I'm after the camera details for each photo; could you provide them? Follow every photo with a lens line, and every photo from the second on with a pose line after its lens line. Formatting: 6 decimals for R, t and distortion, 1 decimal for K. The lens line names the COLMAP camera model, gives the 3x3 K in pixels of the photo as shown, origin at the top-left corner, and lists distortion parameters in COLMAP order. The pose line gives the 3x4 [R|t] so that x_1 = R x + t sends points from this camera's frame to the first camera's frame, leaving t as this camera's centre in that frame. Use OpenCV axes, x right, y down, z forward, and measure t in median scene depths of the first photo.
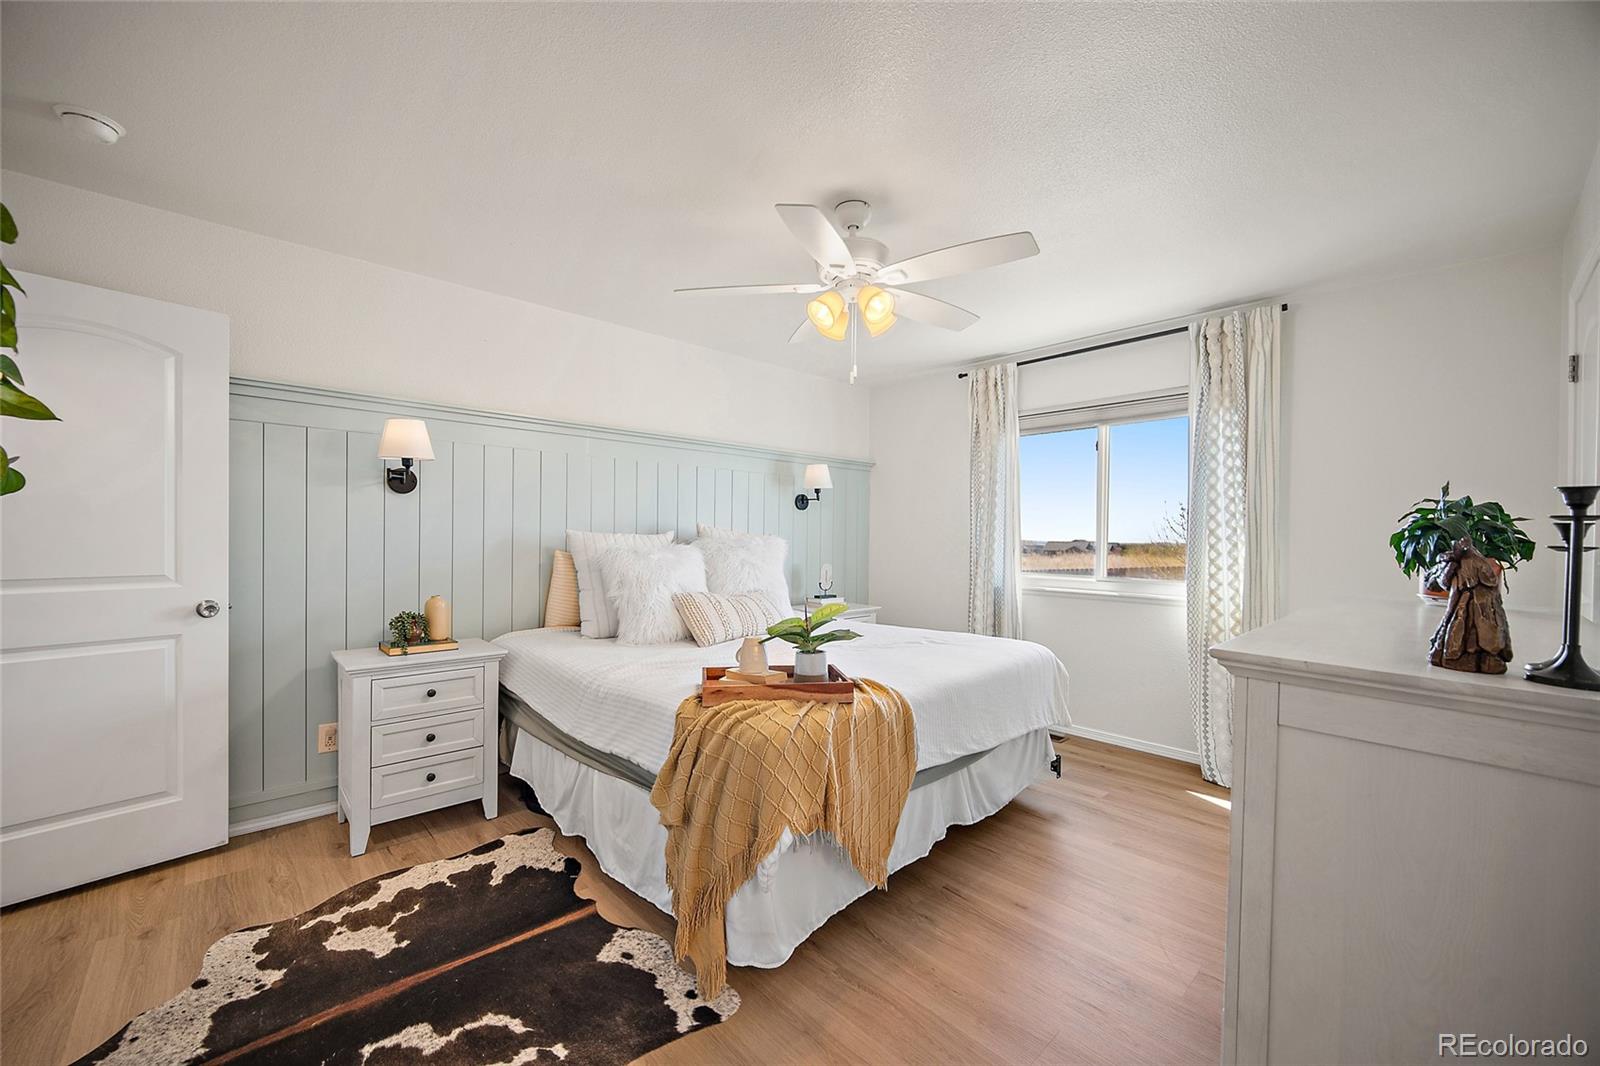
lens RADIAL K [[629.3, 0, 787.2], [0, 629.3, 539.5], [0, 0, 1]] dist [0.000555, -0.000036]
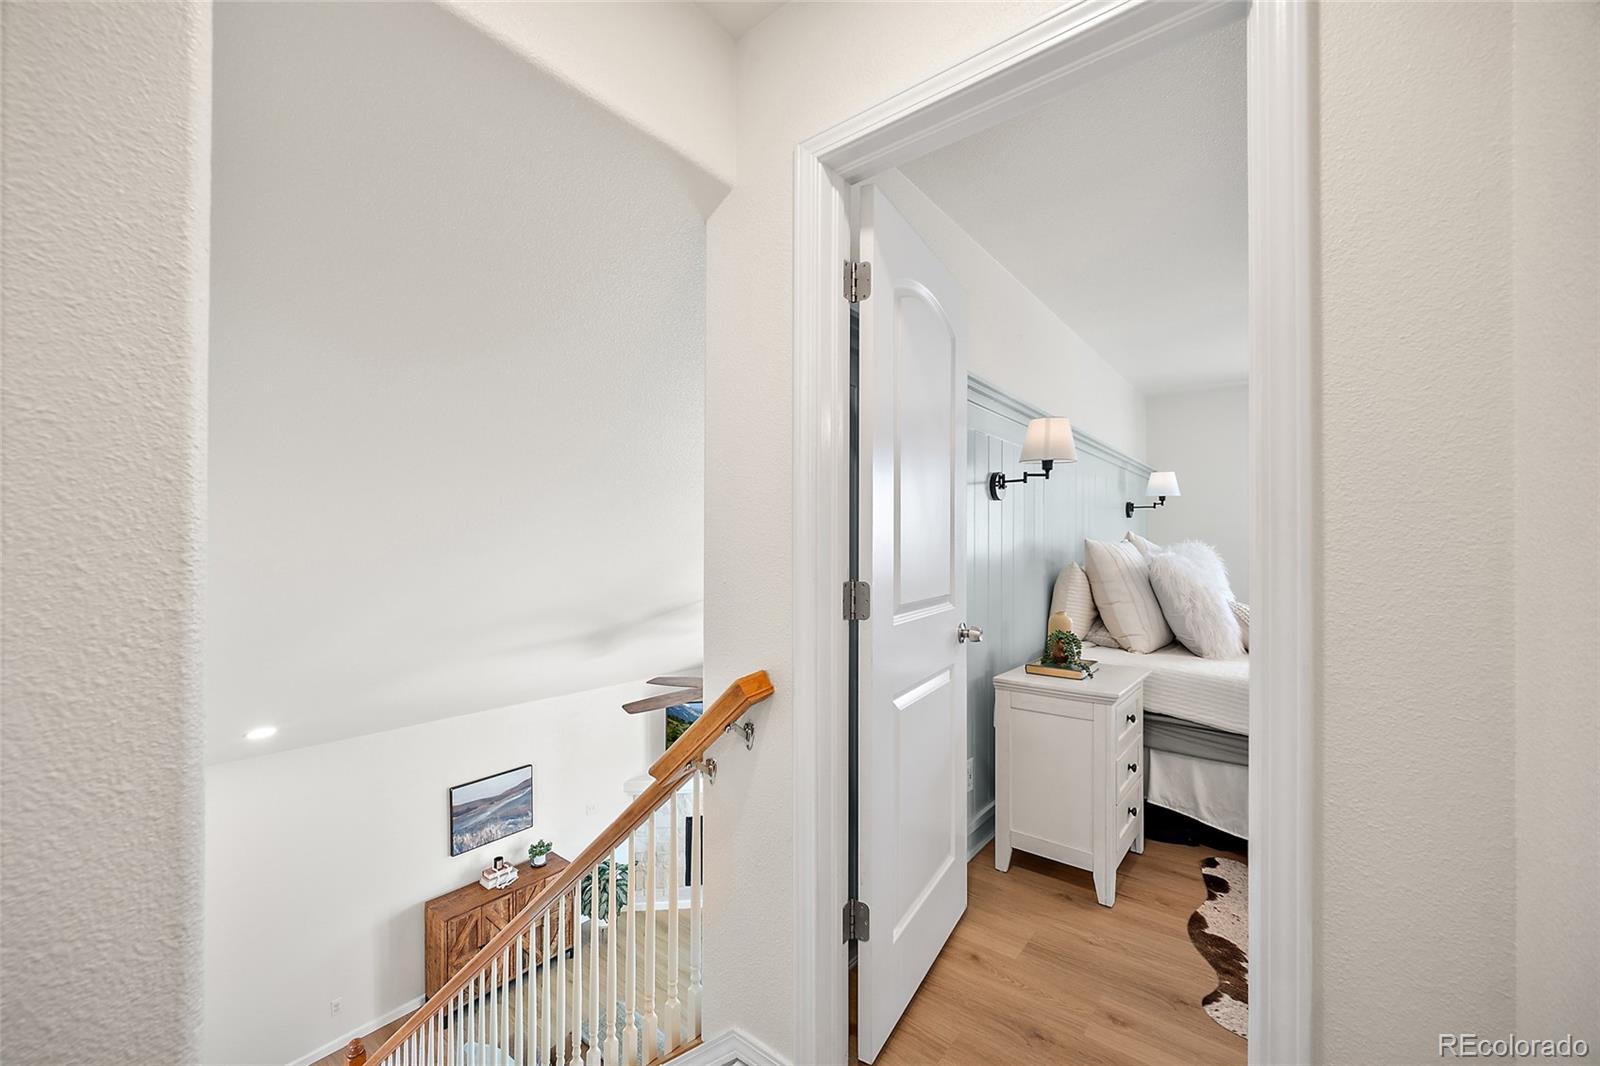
lens RADIAL K [[631.0, 0, 790.0], [0, 631.0, 541.6], [0, 0, 1]] dist [-0.000560, -0.000477]
pose [[0.988363, -0.001901, 0.152102, -1.197727], [0.002357, 0.999993, -0.002819, -0.012491], [-0.152096, 0.003145, 0.988361, 0.170453]]
